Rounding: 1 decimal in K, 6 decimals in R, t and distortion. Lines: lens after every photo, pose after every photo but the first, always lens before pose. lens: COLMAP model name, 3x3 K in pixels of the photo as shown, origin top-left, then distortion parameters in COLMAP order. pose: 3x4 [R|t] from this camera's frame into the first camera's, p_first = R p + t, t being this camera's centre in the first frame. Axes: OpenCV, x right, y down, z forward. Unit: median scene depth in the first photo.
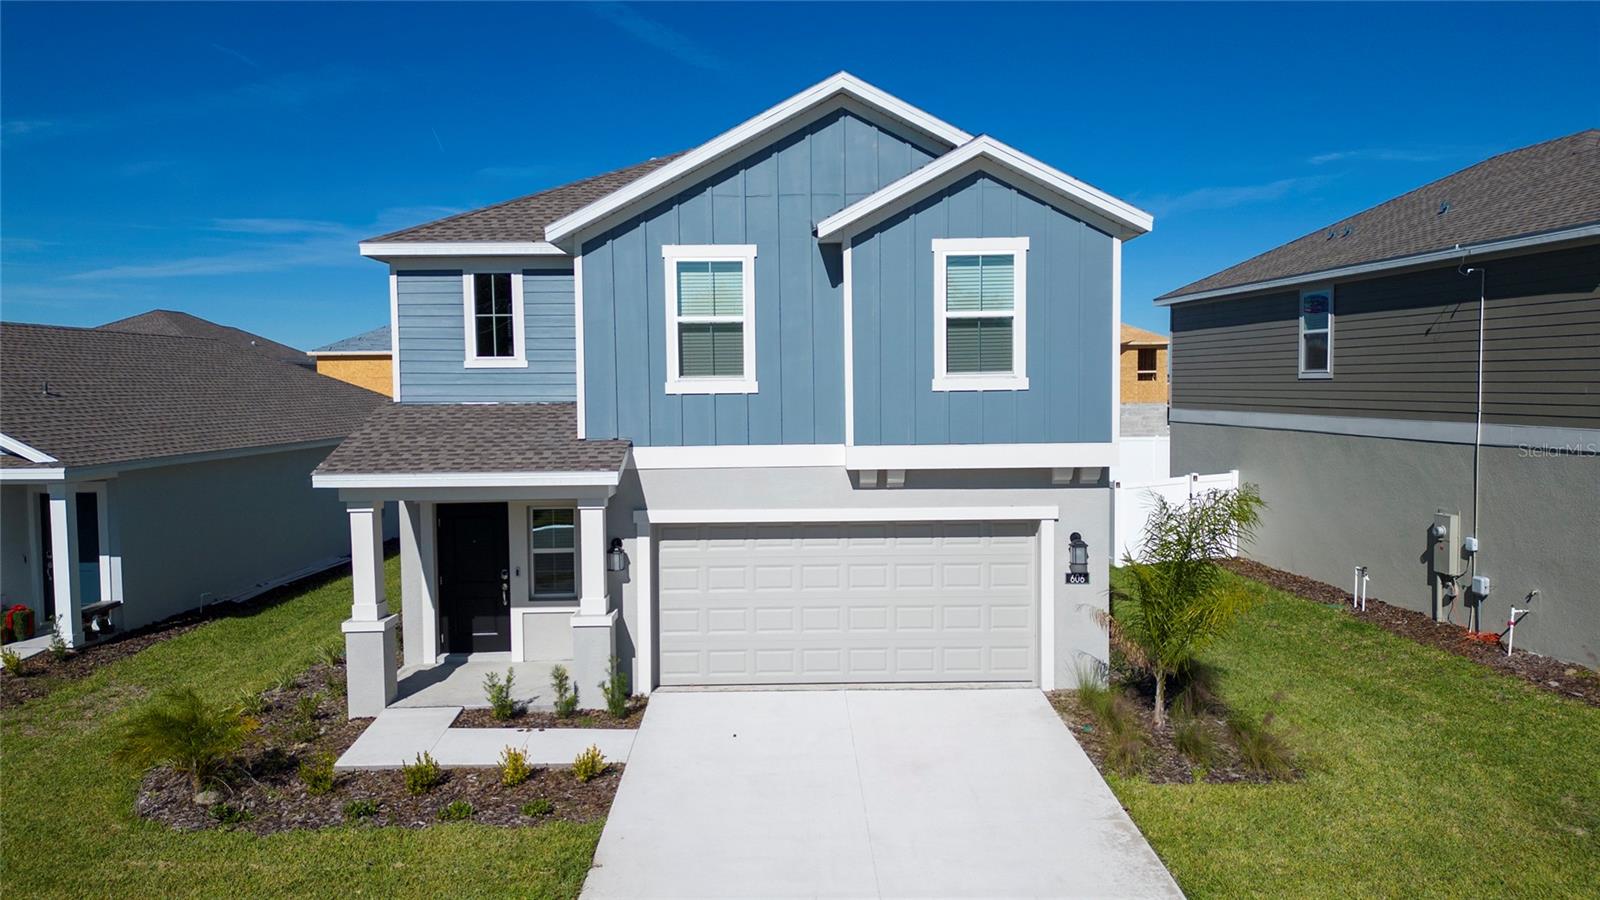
lens RADIAL K [[1115.8, 0, 798.3], [0, 1115.8, 446.0], [0, 0, 1]] dist [0.088807, -0.105123]
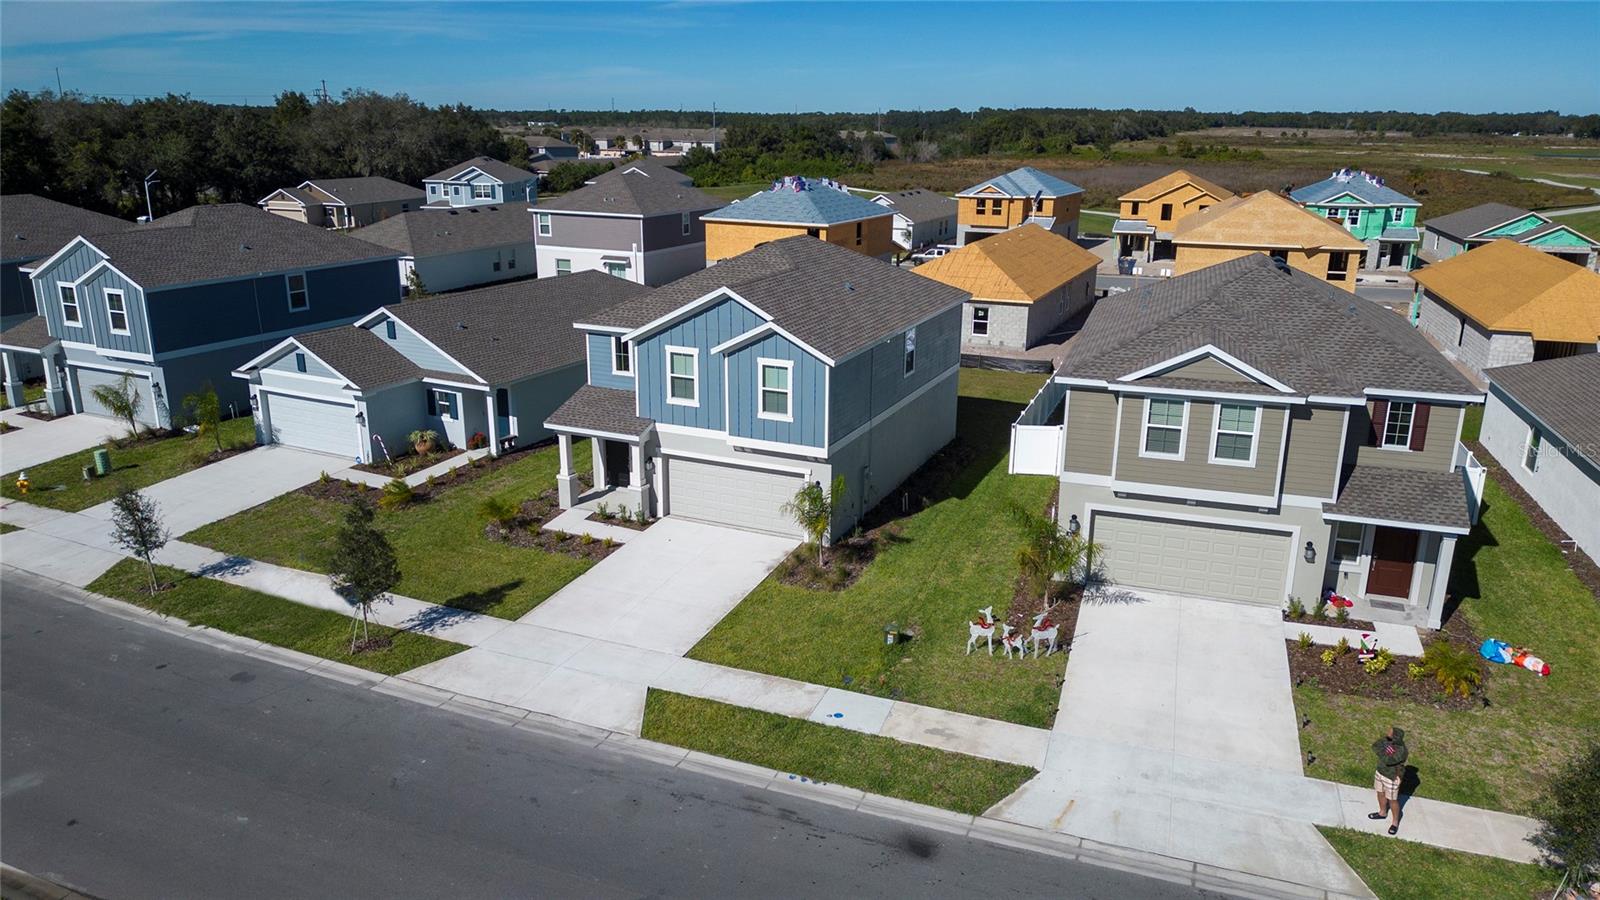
lens RADIAL K [[1115.8, 0, 798.3], [0, 1115.8, 446.0], [0, 0, 1]] dist [0.088807, -0.105123]
pose [[0.906397, 0.136742, -0.399683, 1.153349], [-0.042530, 0.970890, 0.235718, -0.553120], [0.420281, -0.196656, 0.885828, -1.095988]]
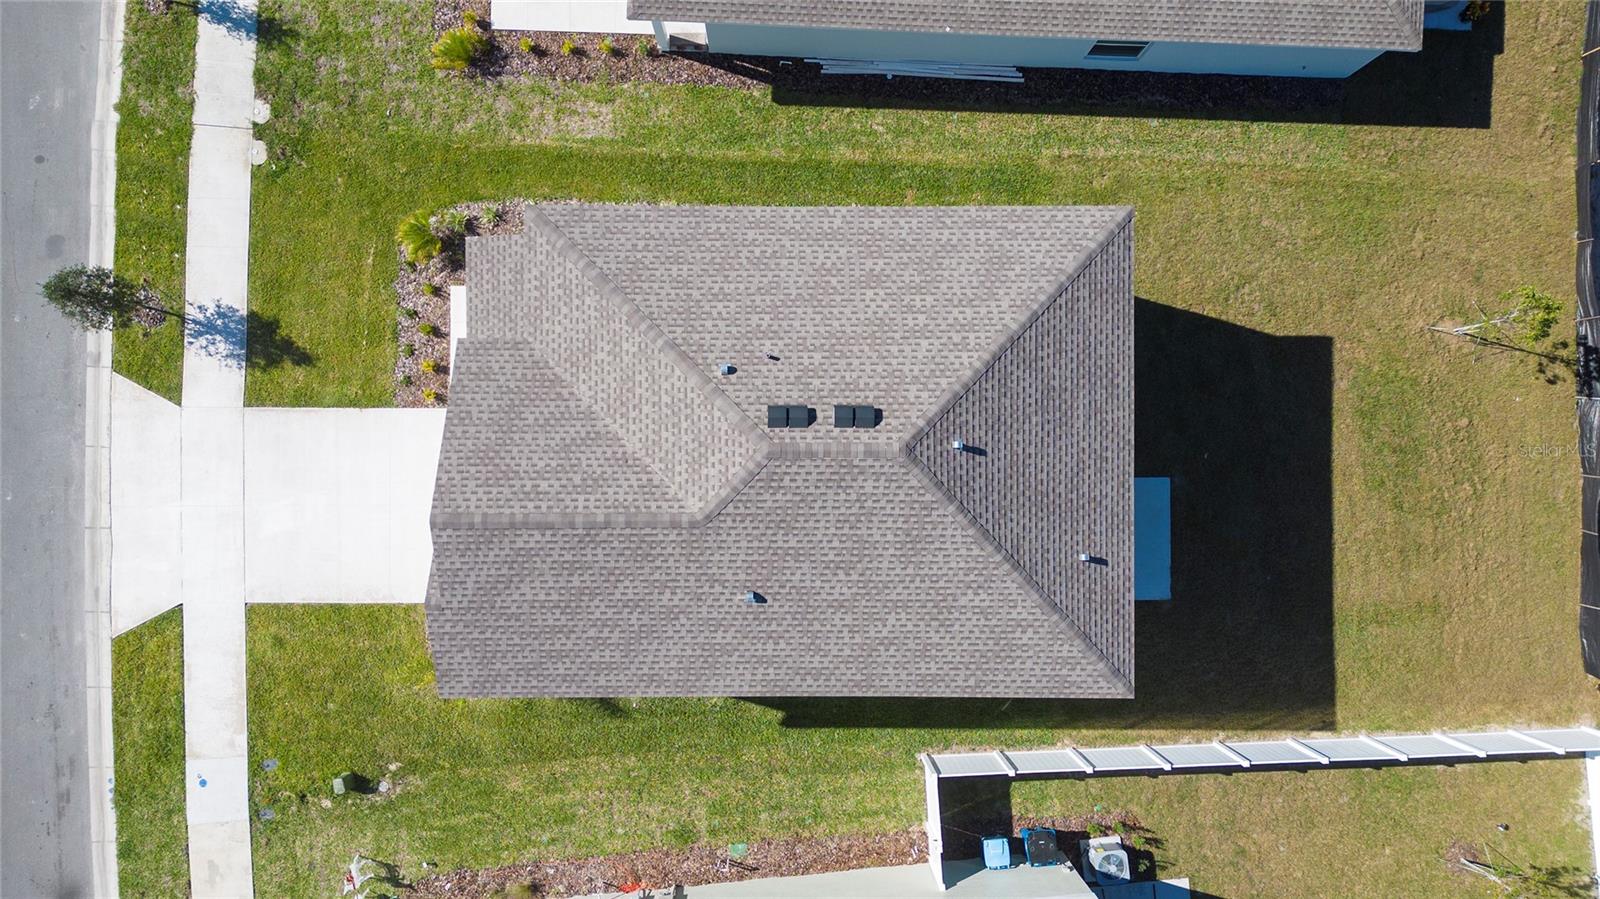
lens RADIAL K [[1115.8, 0, 798.3], [0, 1115.8, 445.5], [0, 0, 1]] dist [0.088807, -0.105123]
pose [[-0.014777, 0.999891, -0.000094, -0.073692], [-0.077613, -0.001053, 0.996983, -1.860953], [0.996874, 0.014740, 0.077620, 1.337891]]
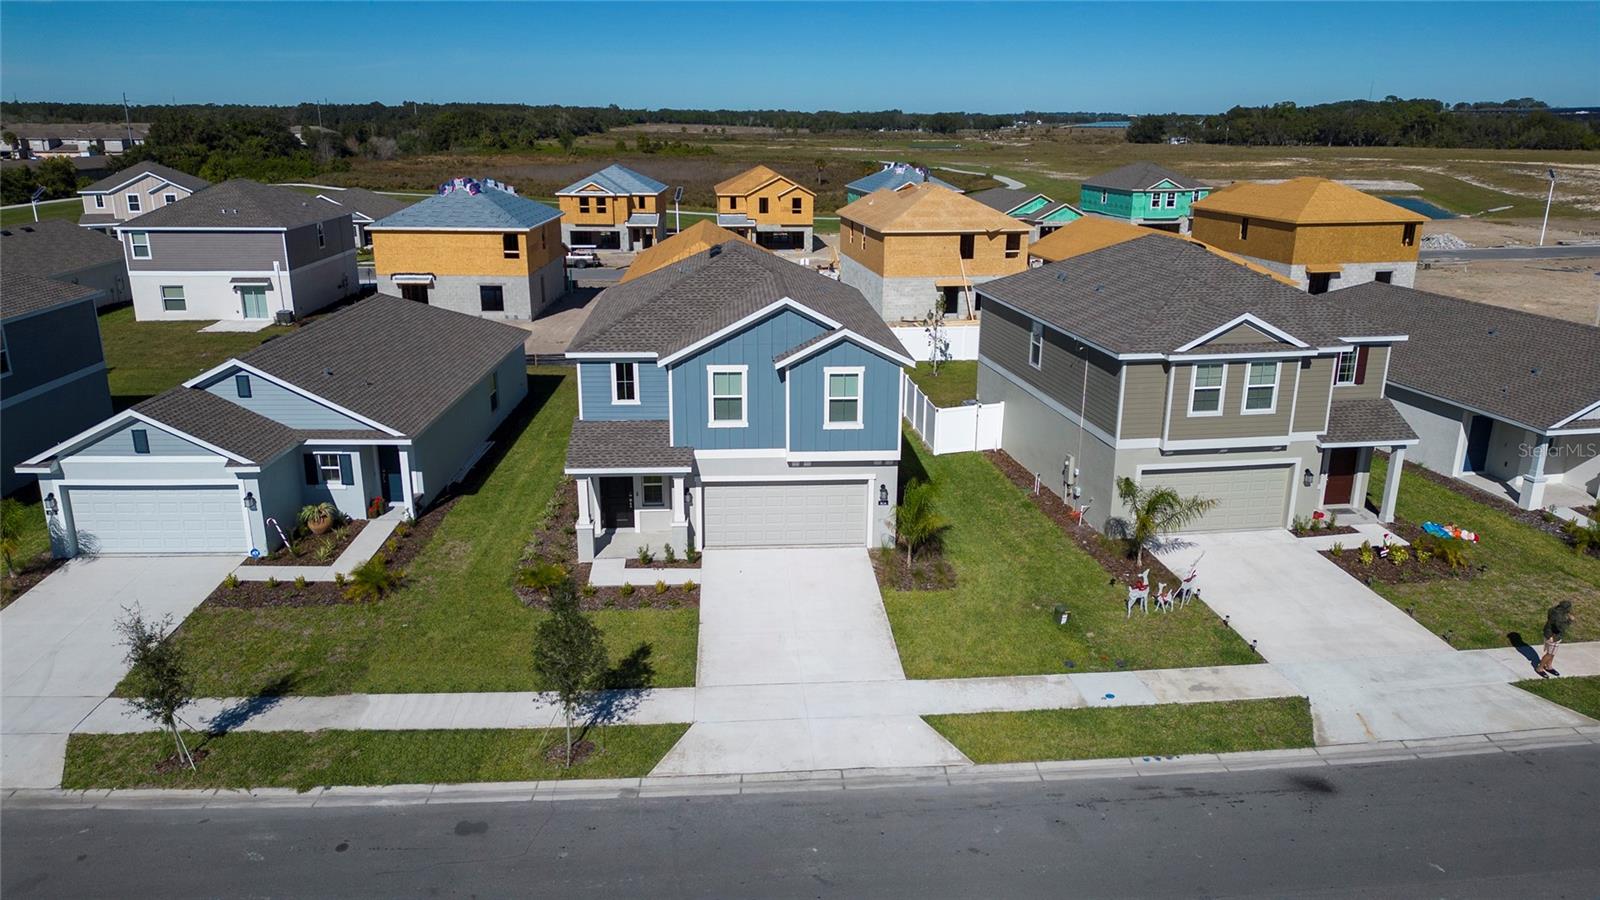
lens RADIAL K [[1115.8, 0, 798.3], [0, 1115.8, 446.0], [0, 0, 1]] dist [0.088807, -0.105123]
pose [[0.998435, 0.001058, 0.055917, -0.061983], [-0.013688, 0.974035, 0.225984, -0.533744], [-0.054226, -0.226395, 0.972525, -1.260326]]
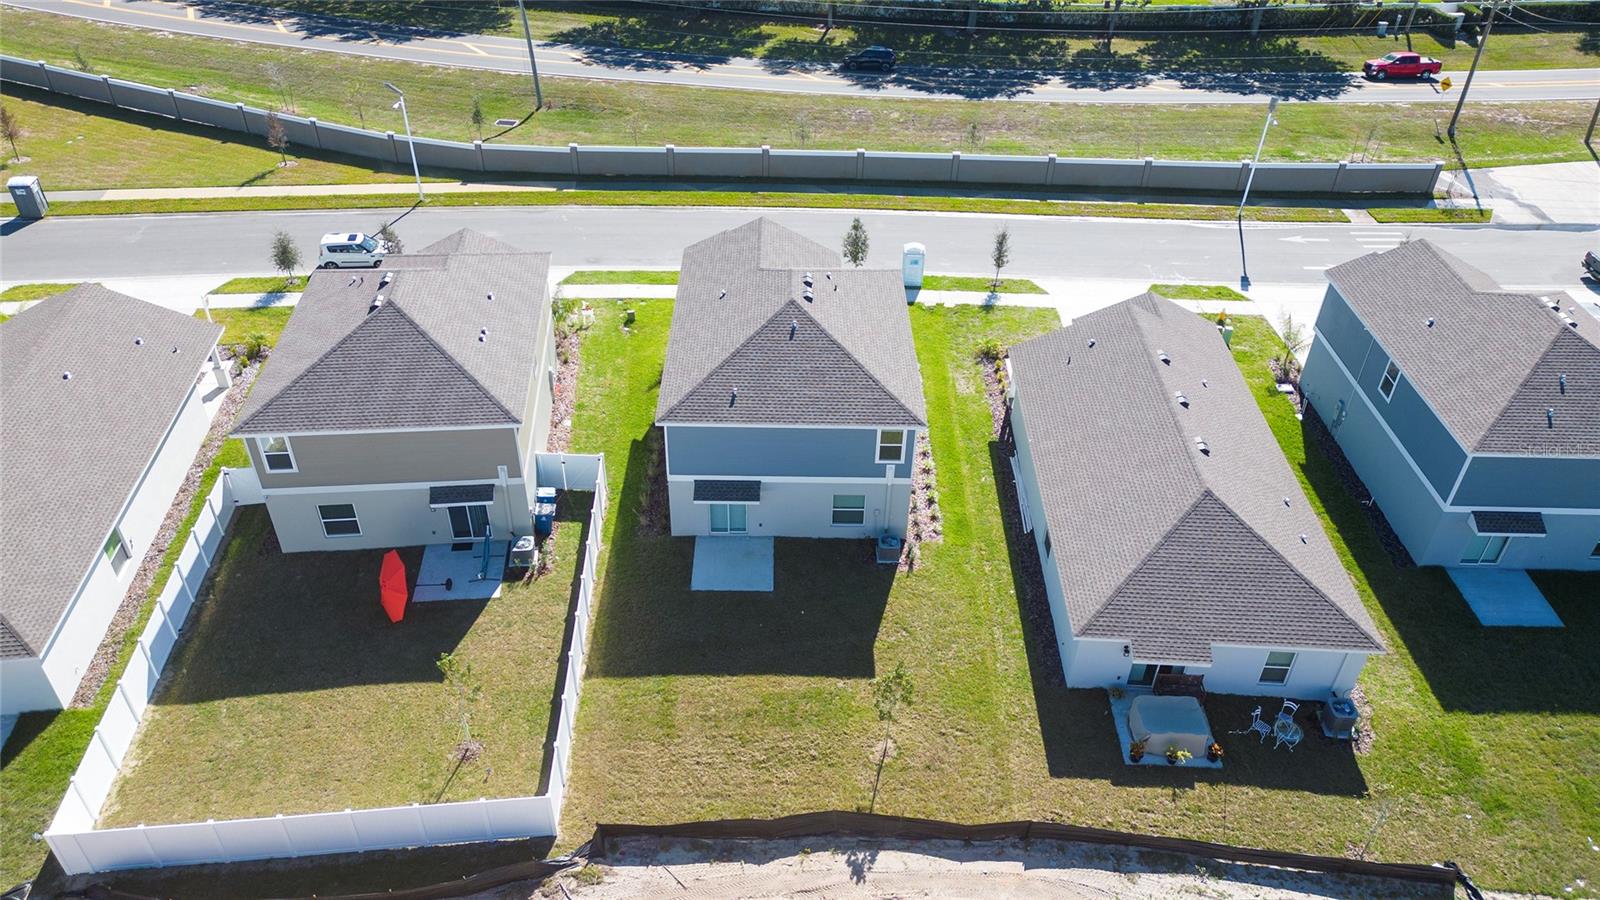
lens RADIAL K [[1139.8, 0, 800.0], [0, 1139.8, 450.0], [0, 0, 1]] dist [0.024604, -0.000073]
pose [[-0.999940, -0.010872, 0.001326, -0.099625], [-0.007522, 0.769686, 0.638379, -2.119098], [-0.007961, 0.638330, -0.769721, 4.316166]]
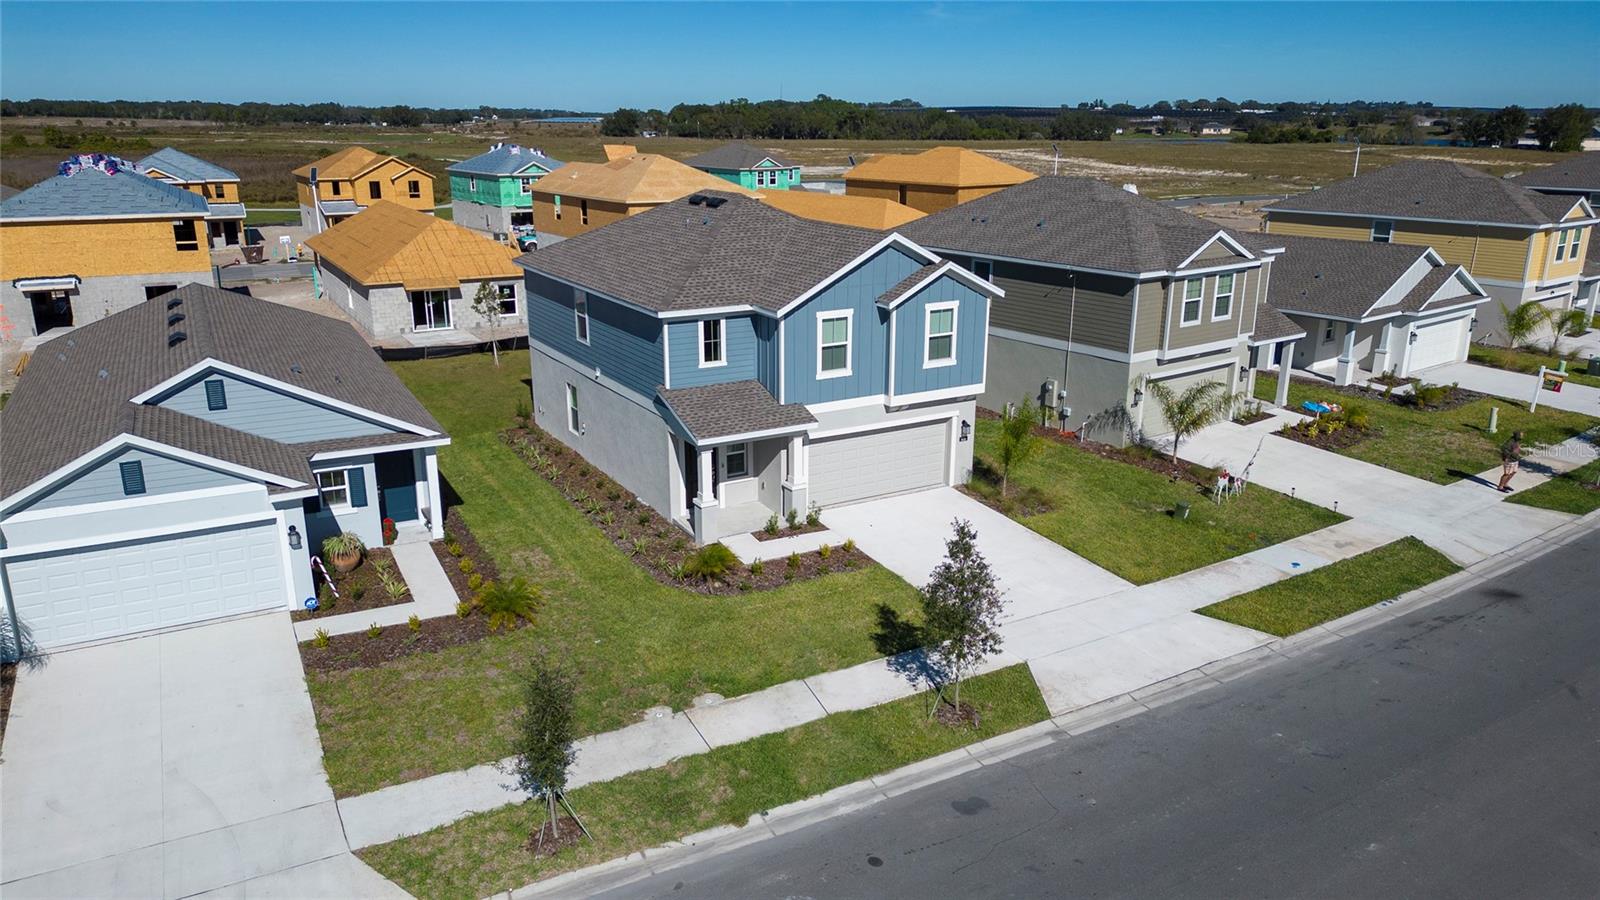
lens RADIAL K [[1115.8, 0, 798.3], [0, 1115.8, 446.0], [0, 0, 1]] dist [0.088807, -0.105123]
pose [[0.868531, -0.126206, 0.479297, -1.199090], [0.015063, 0.973312, 0.228991, -0.416438], [-0.495406, -0.191666, 0.847253, -0.832326]]
